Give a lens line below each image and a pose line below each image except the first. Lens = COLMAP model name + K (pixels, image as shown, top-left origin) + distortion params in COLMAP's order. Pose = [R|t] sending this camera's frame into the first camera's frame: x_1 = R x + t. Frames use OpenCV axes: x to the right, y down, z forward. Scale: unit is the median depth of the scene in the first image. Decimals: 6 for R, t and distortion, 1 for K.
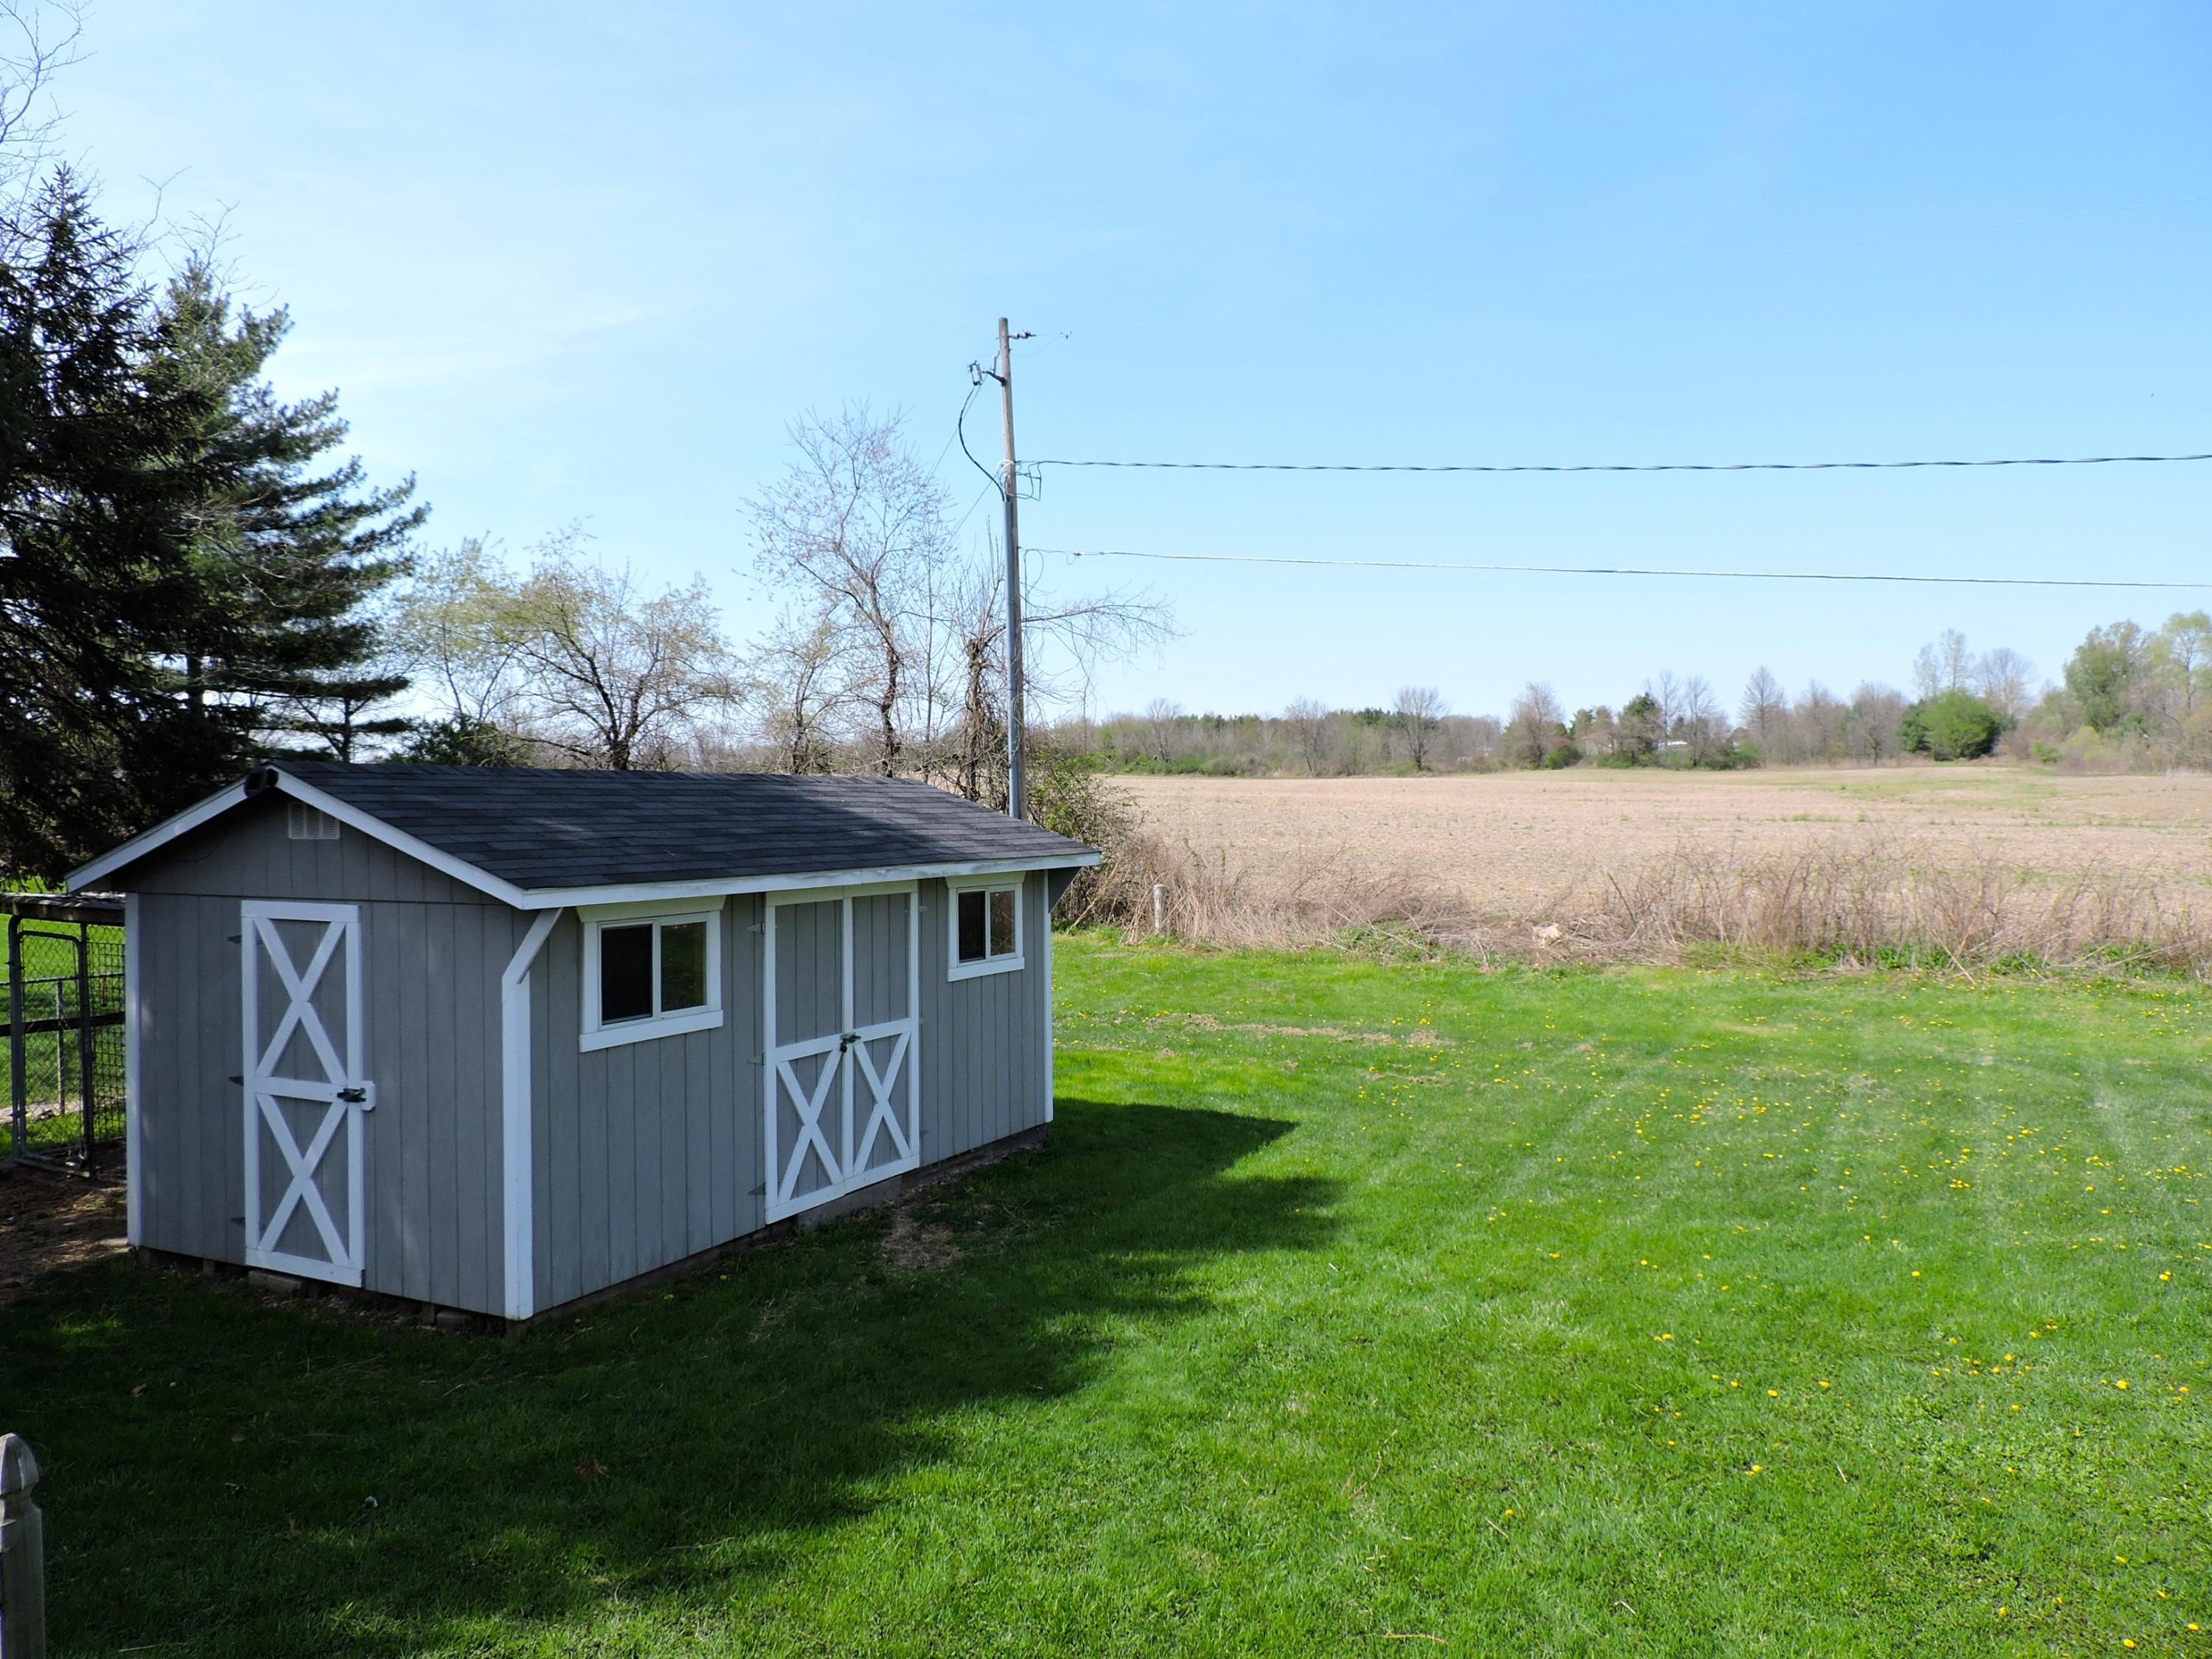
lens RADIAL K [[1579.4, 0, 1095.5], [0, 1579.4, 839.6], [0, 0, 1]] dist [-0.023696, 0.006603]
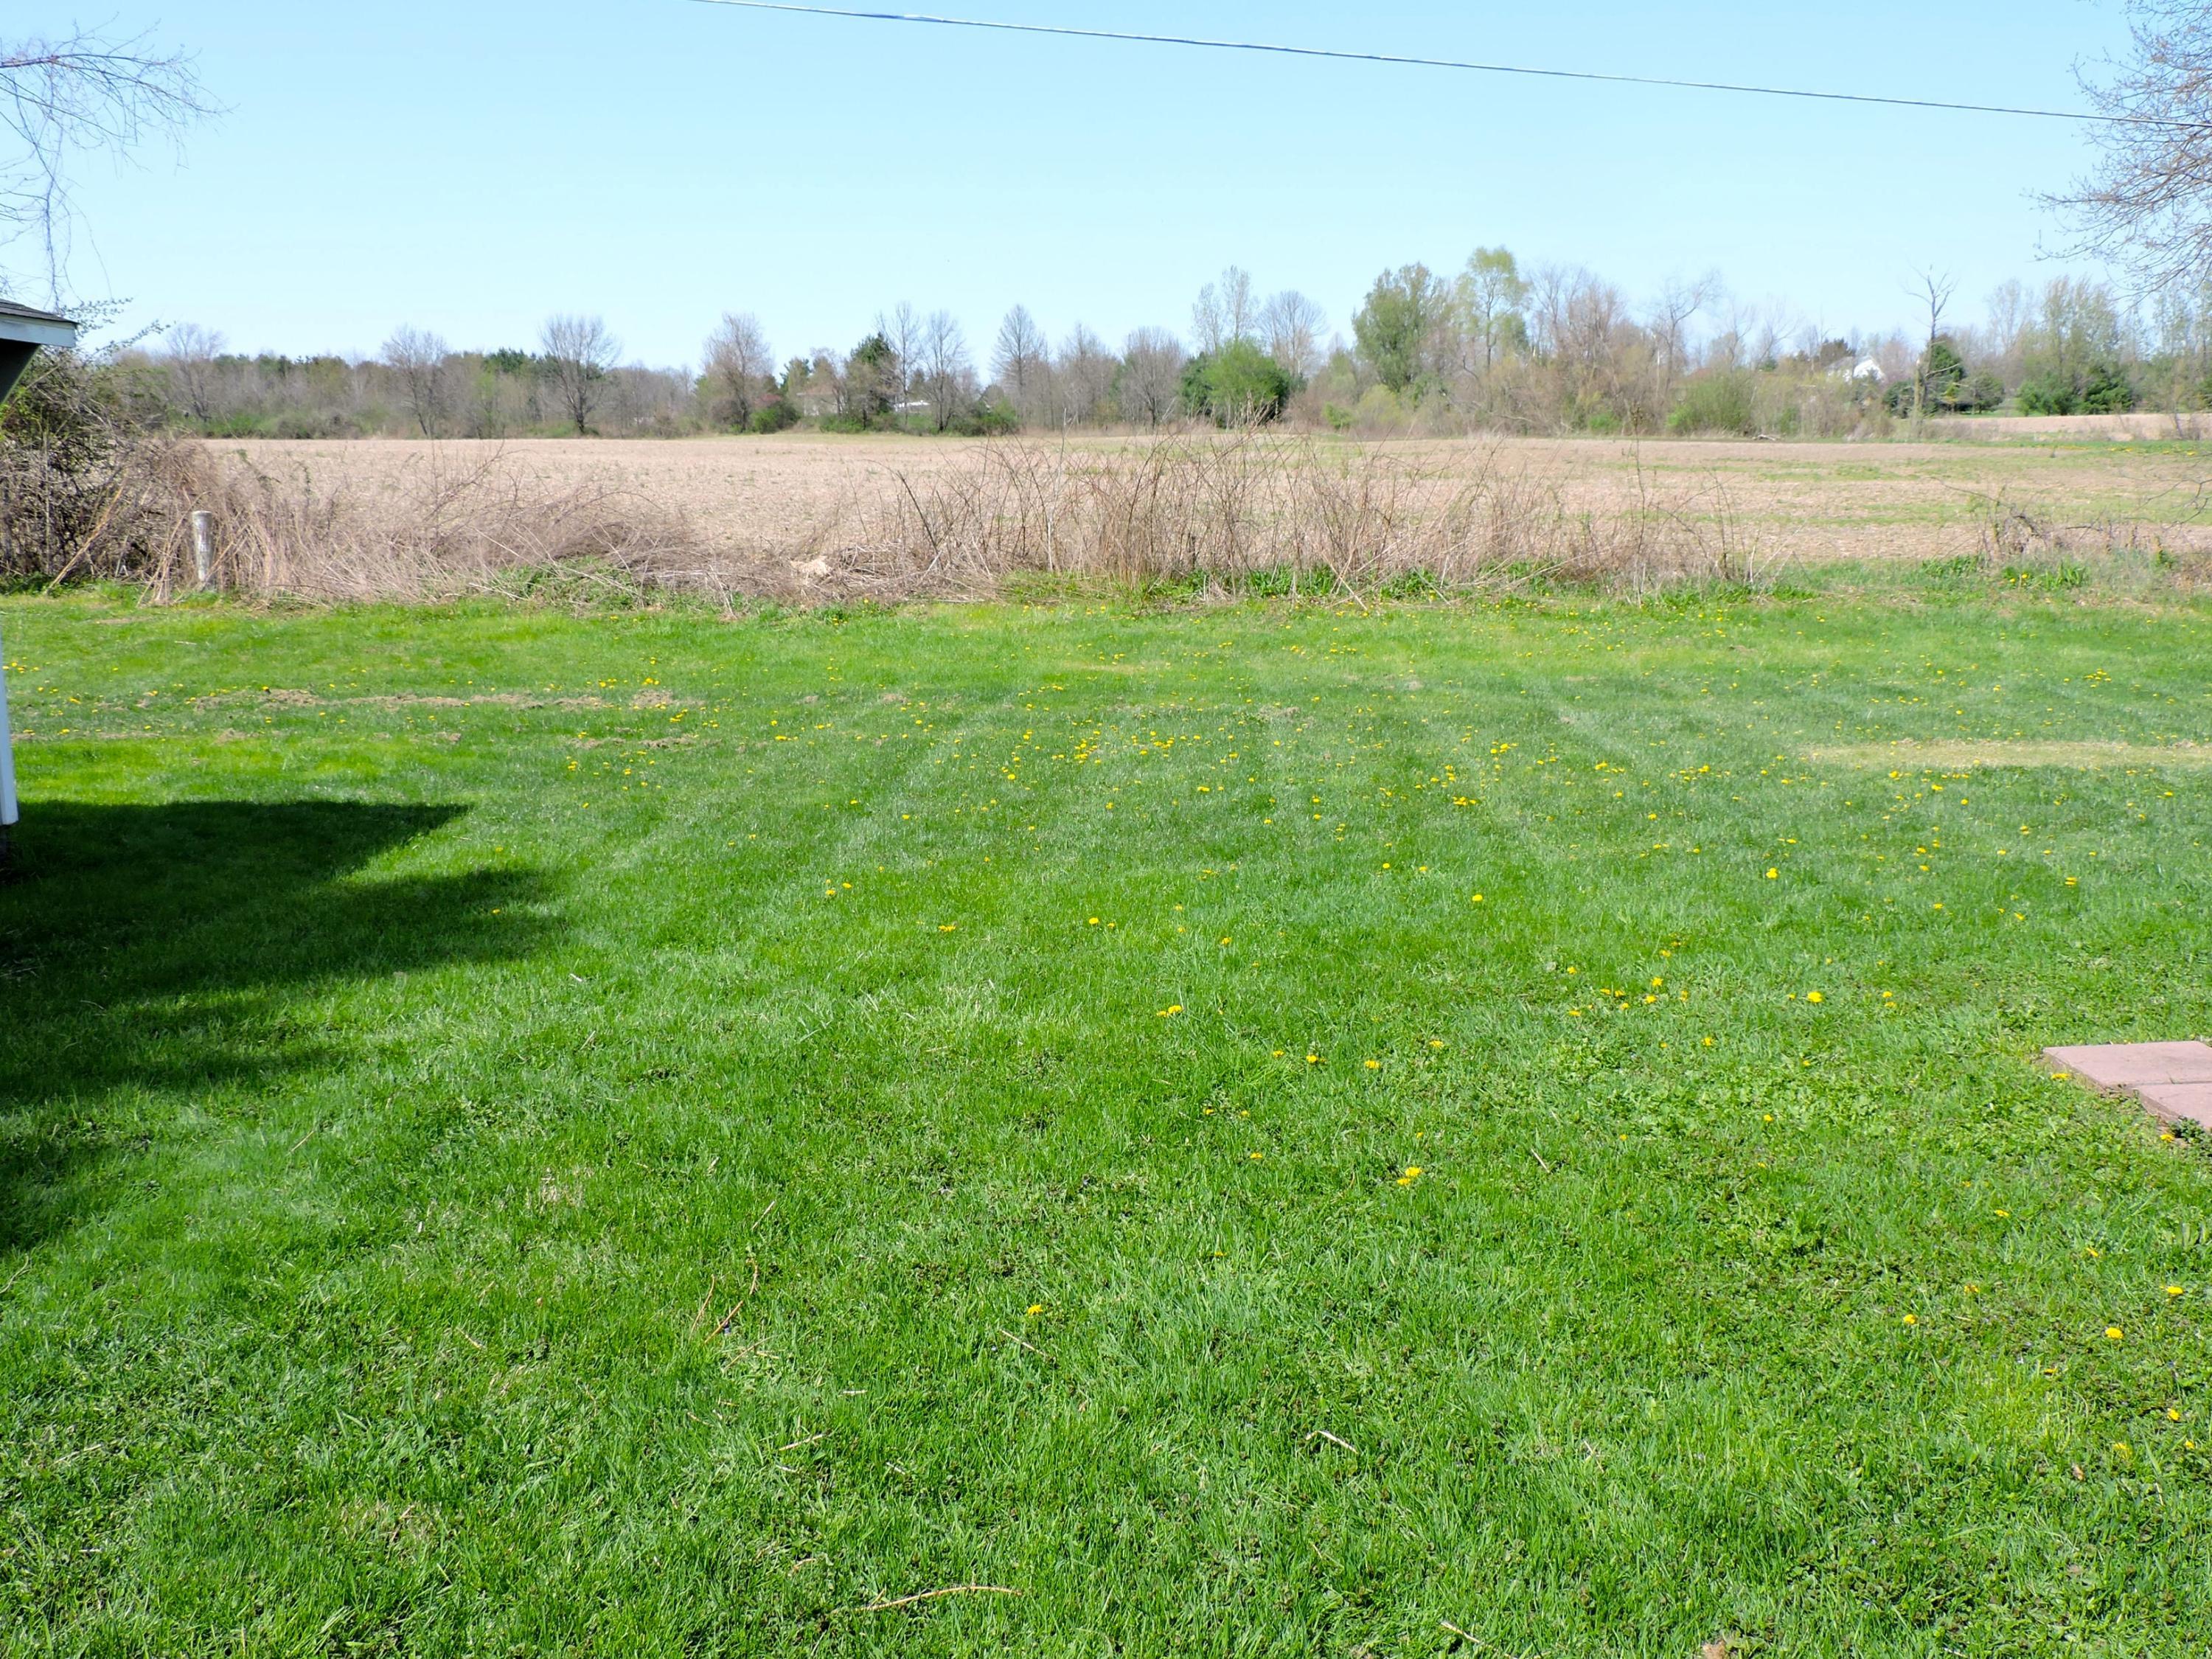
lens RADIAL K [[2033.2, 0, 1117.9], [0, 2033.2, 906.2], [0, 0, 1]] dist [-0.026256, -0.002882]
pose [[0.895735, -0.075188, 0.438185, 0.004983], [0.000790, 0.985863, 0.167550, 0.068902], [-0.444588, -0.149734, 0.883131, 0.155625]]
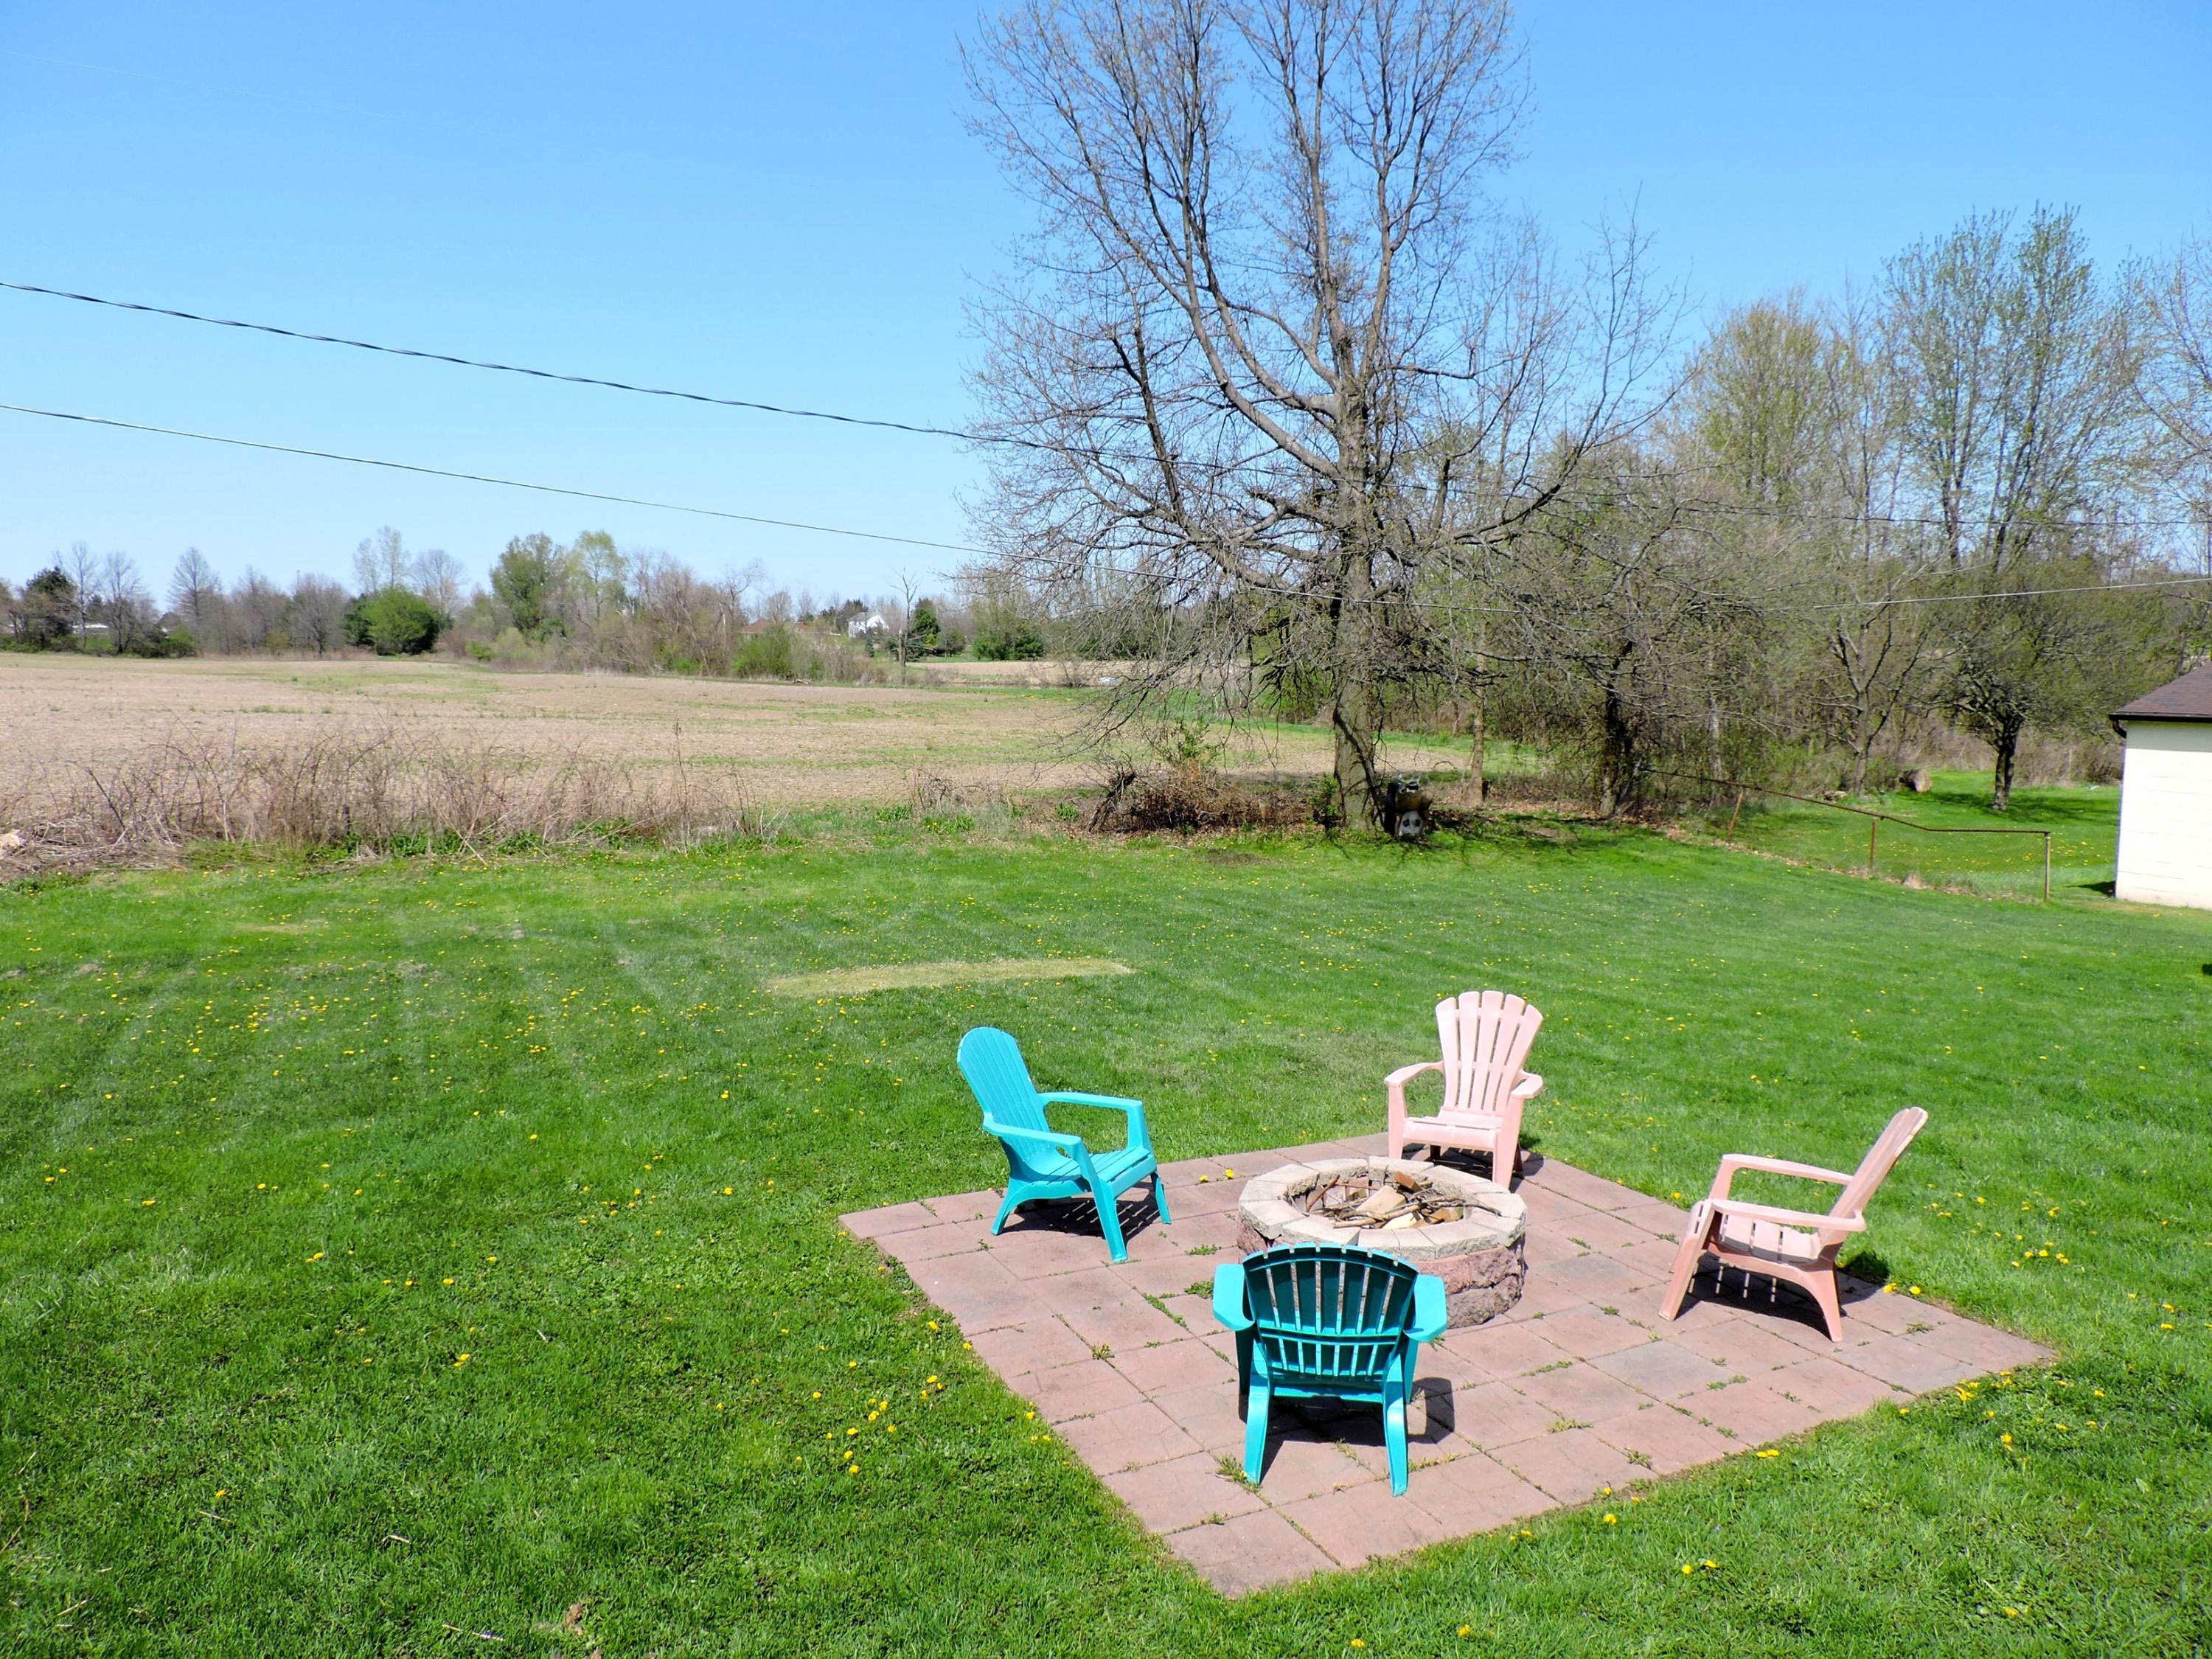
lens RADIAL K [[1579.4, 0, 1095.5], [0, 1579.4, 839.6], [0, 0, 1]] dist [-0.023696, 0.006603]
pose [[0.597441, -0.058328, 0.799789, -0.041707], [0.004784, 0.997593, 0.069180, 0.003815], [-0.801899, -0.037505, 0.596281, 0.039633]]
